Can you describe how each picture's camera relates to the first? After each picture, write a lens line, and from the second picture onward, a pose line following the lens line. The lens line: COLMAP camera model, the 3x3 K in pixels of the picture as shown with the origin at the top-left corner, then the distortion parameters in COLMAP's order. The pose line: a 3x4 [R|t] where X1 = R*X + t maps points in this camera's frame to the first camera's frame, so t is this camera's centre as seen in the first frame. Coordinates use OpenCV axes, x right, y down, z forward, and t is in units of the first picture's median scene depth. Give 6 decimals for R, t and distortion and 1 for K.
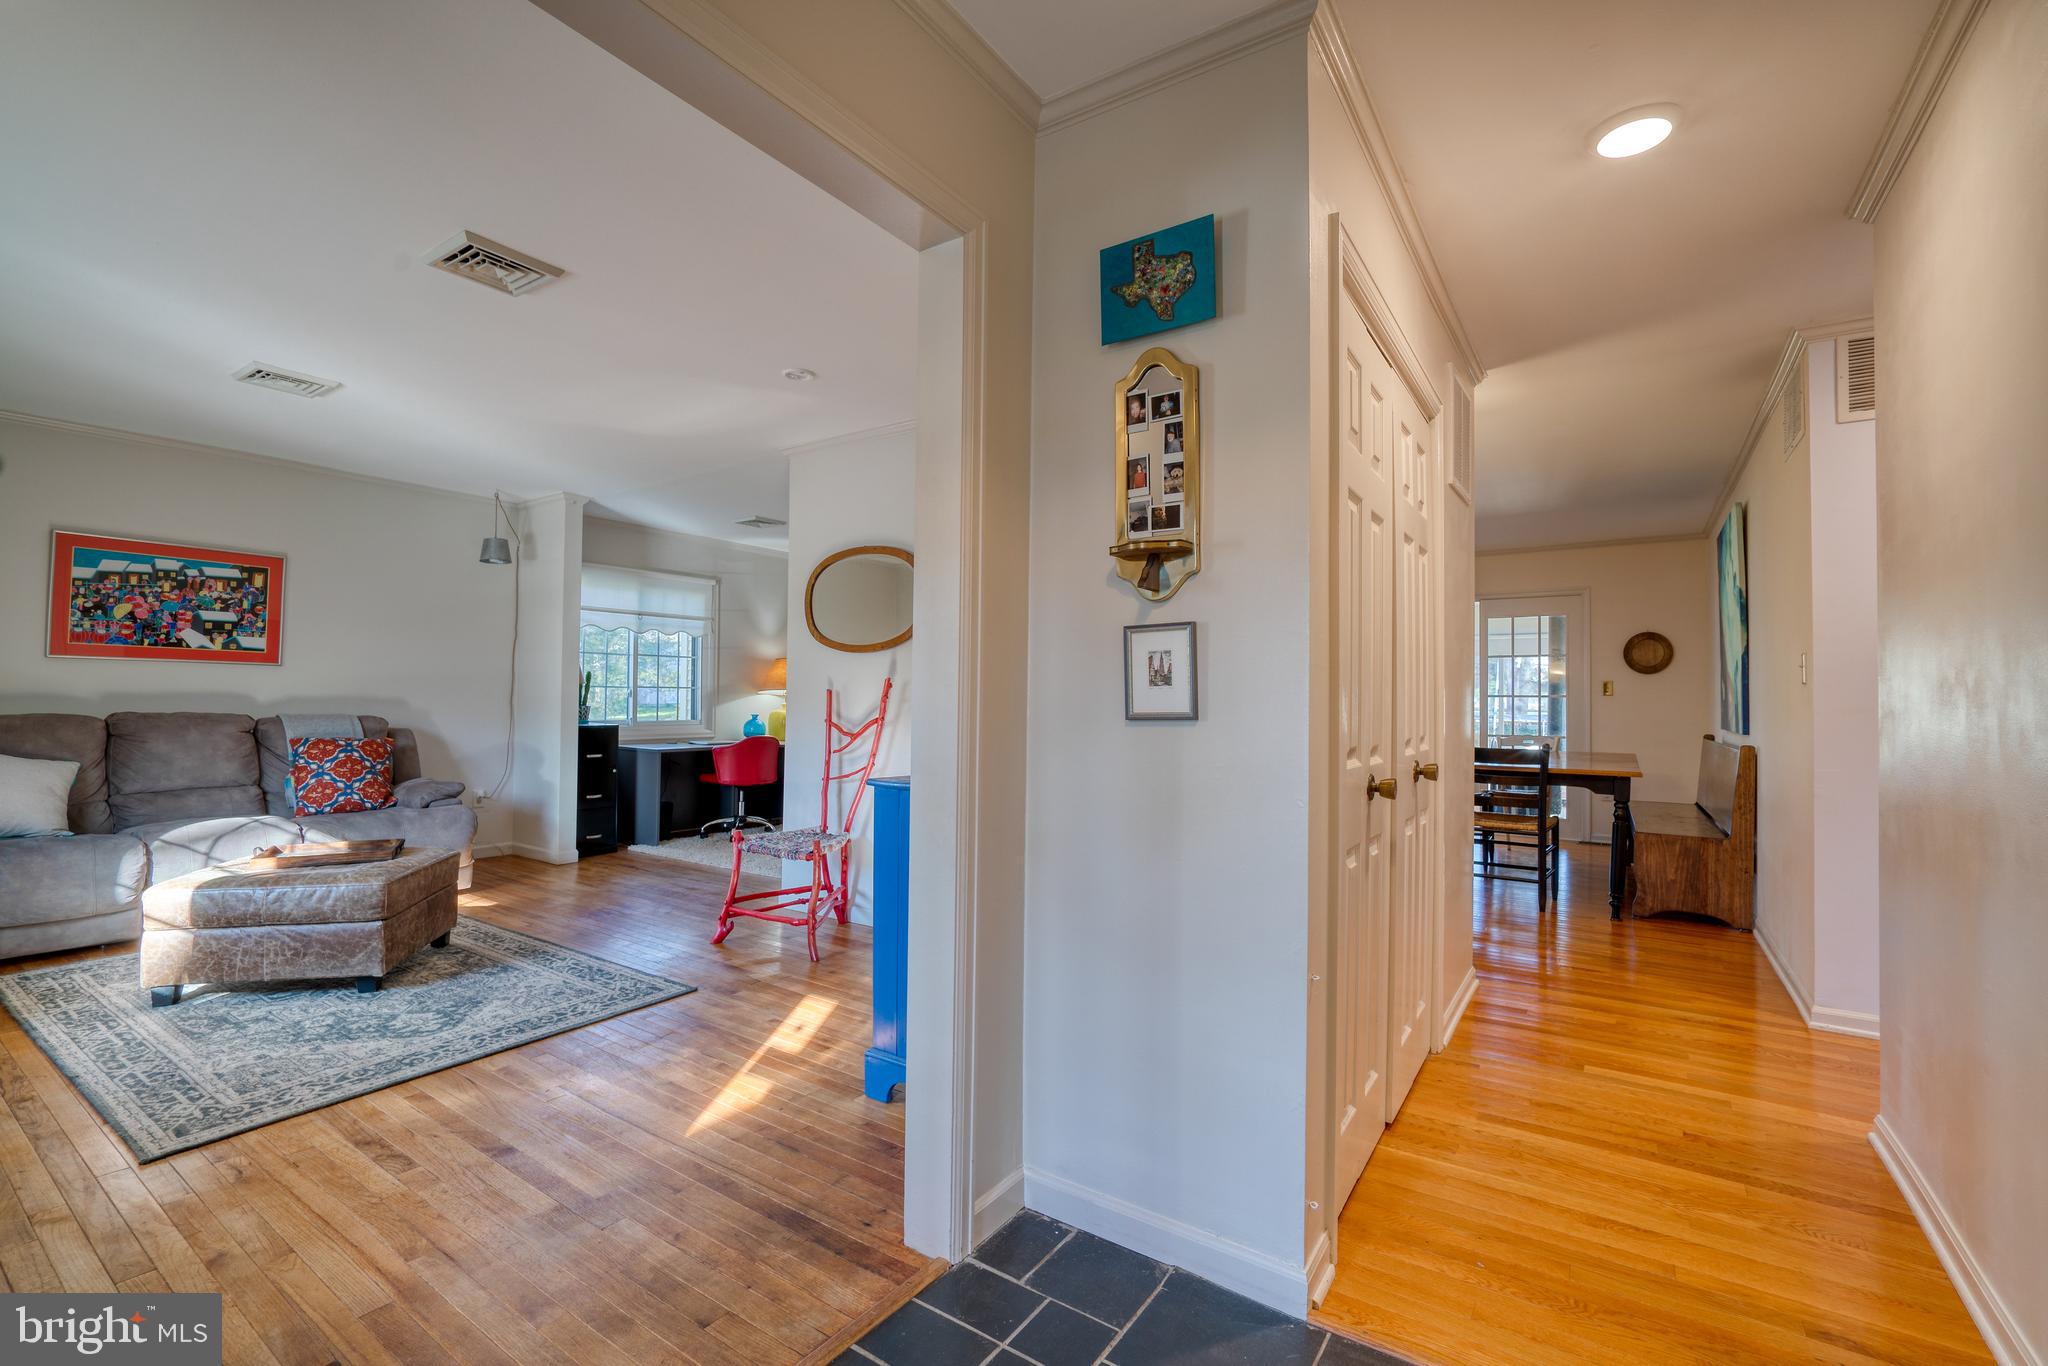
lens RADIAL K [[874.3, 0, 1024.0], [0, 874.3, 683.0], [0, 0, 1]] dist [-0.027626, 0.008524]
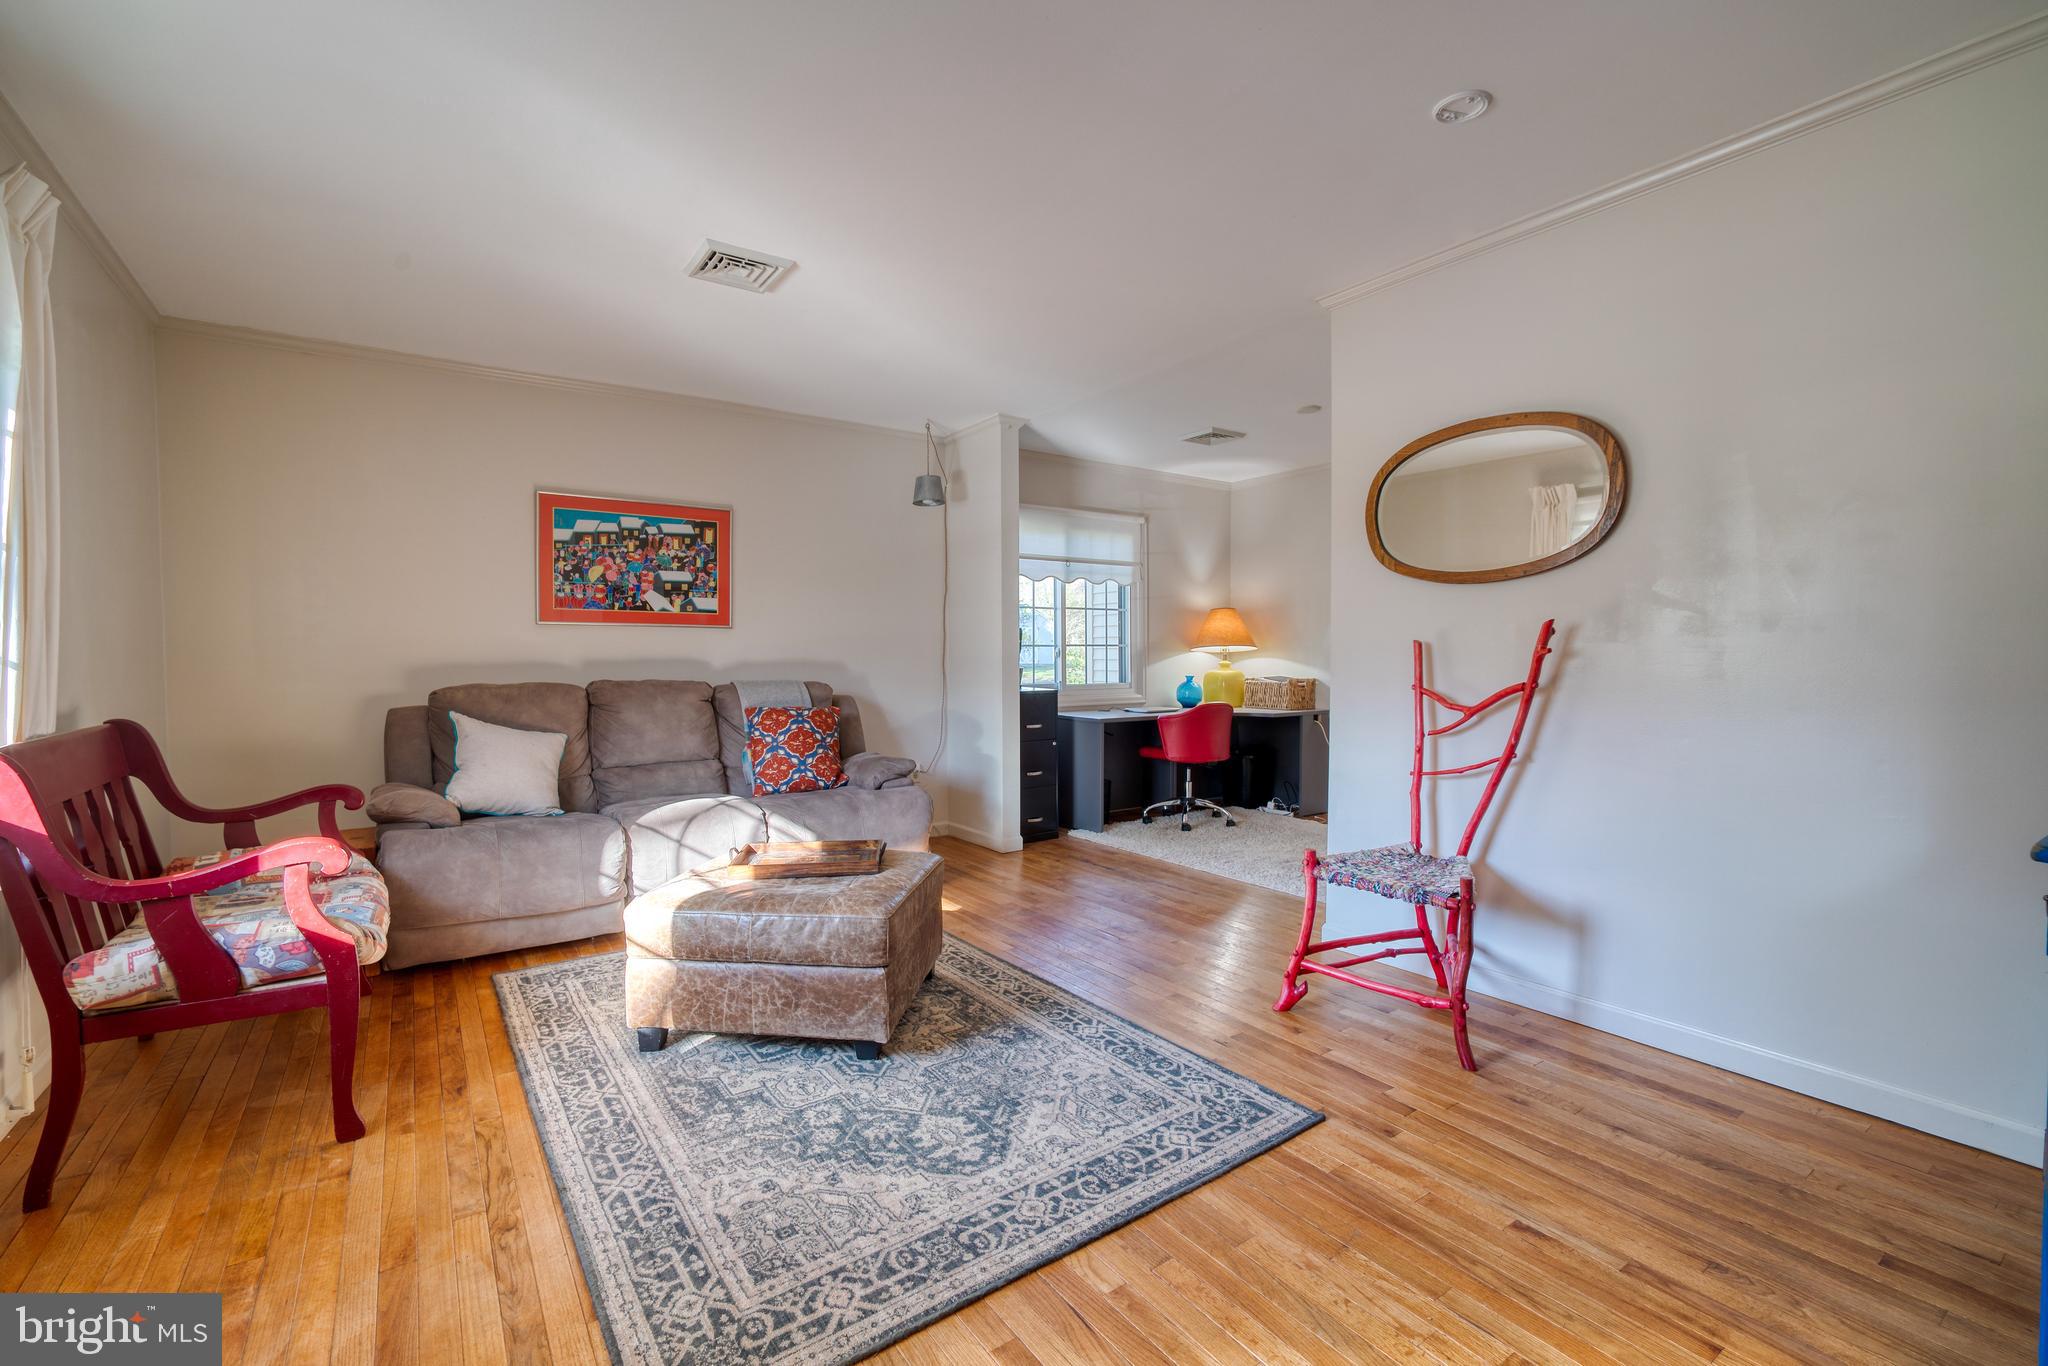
lens RADIAL K [[874.3, 0, 1024.0], [0, 874.3, 683.0], [0, 0, 1]] dist [-0.027626, 0.008524]
pose [[0.934641, -0.003523, -0.355574, -0.272831], [0.020474, 0.998825, 0.043921, 0.004556], [0.355002, -0.048331, 0.933615, 0.269635]]
